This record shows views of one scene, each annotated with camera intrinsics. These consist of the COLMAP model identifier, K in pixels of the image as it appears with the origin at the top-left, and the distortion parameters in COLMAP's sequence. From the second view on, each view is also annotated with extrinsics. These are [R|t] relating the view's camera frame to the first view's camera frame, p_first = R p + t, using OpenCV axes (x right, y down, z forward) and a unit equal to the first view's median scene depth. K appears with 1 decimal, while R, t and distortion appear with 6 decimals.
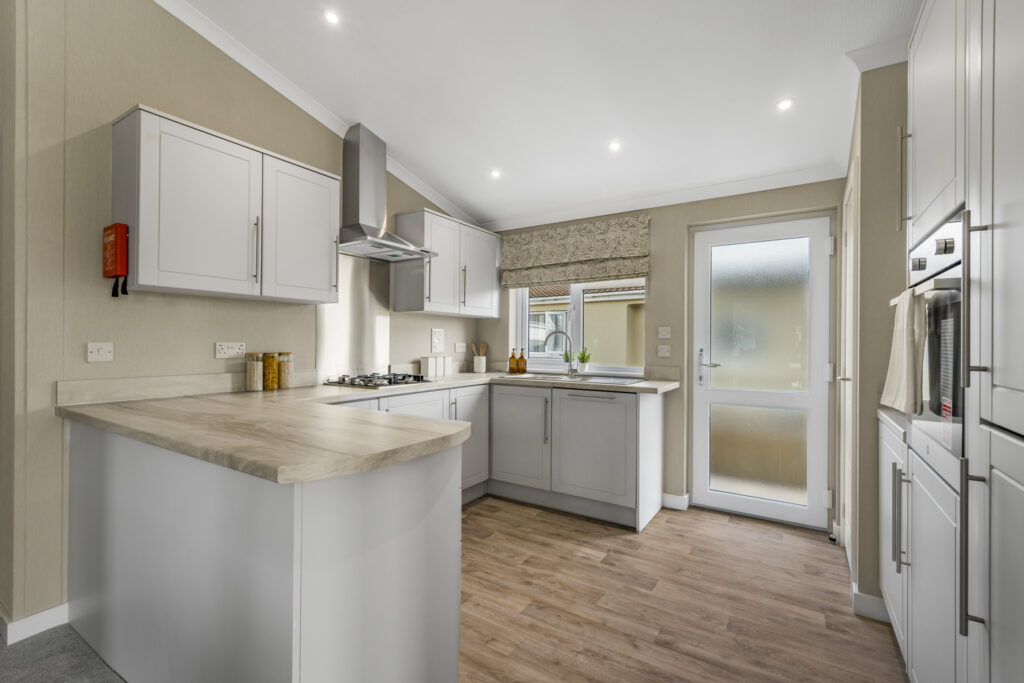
lens RADIAL K [[450.0, 0, 513.6], [0, 450.0, 340.3], [0, 0, 1]] dist [-0.000553, 0.000208]
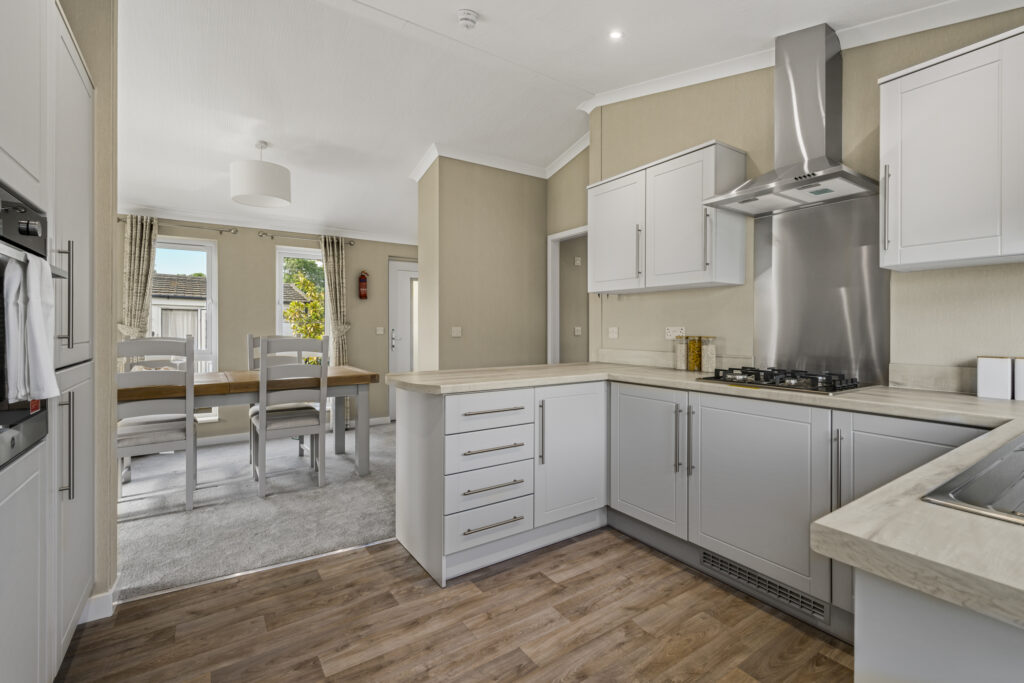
lens RADIAL K [[450.0, 0, 502.1], [0, 450.0, 332.1], [0, 0, 1]] dist [-0.000553, 0.000208]
pose [[-0.399488, 0.004050, -0.916730, 0.606197], [0.005749, 0.999982, 0.001912, 0.018917], [0.916720, -0.004507, -0.399504, 1.340889]]
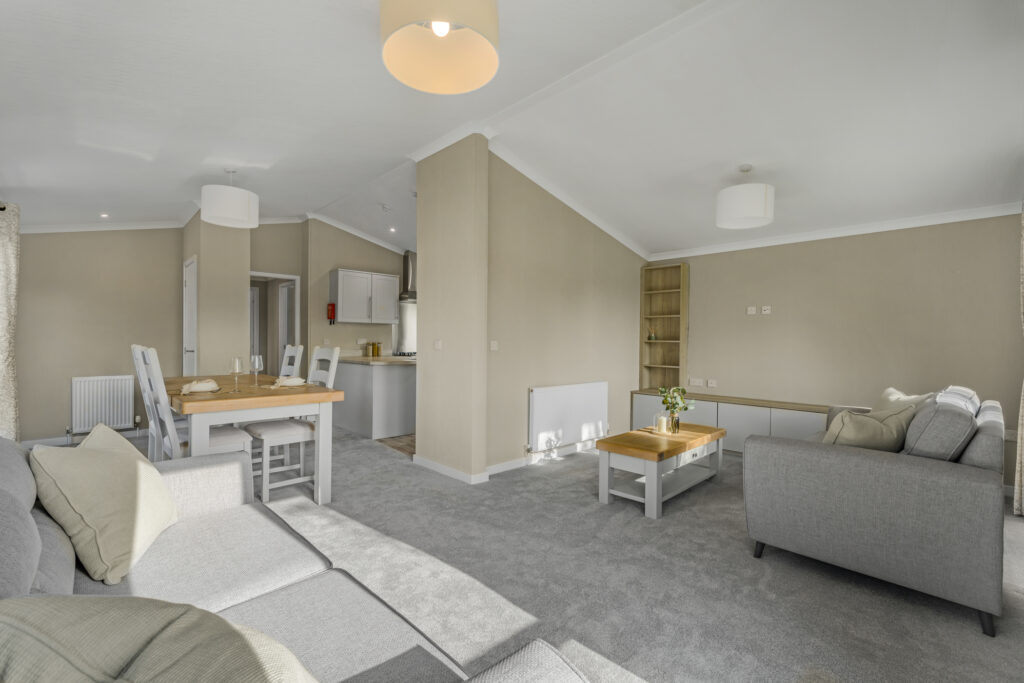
lens RADIAL K [[450.0, 0, 509.1], [0, 450.0, 338.2], [0, 0, 1]] dist [-0.000553, 0.000208]
pose [[0.973265, 0.002066, -0.229678, 1.159669], [-0.001841, 0.999998, 0.001195, -0.005858], [0.229680, -0.000740, 0.973266, -1.938653]]
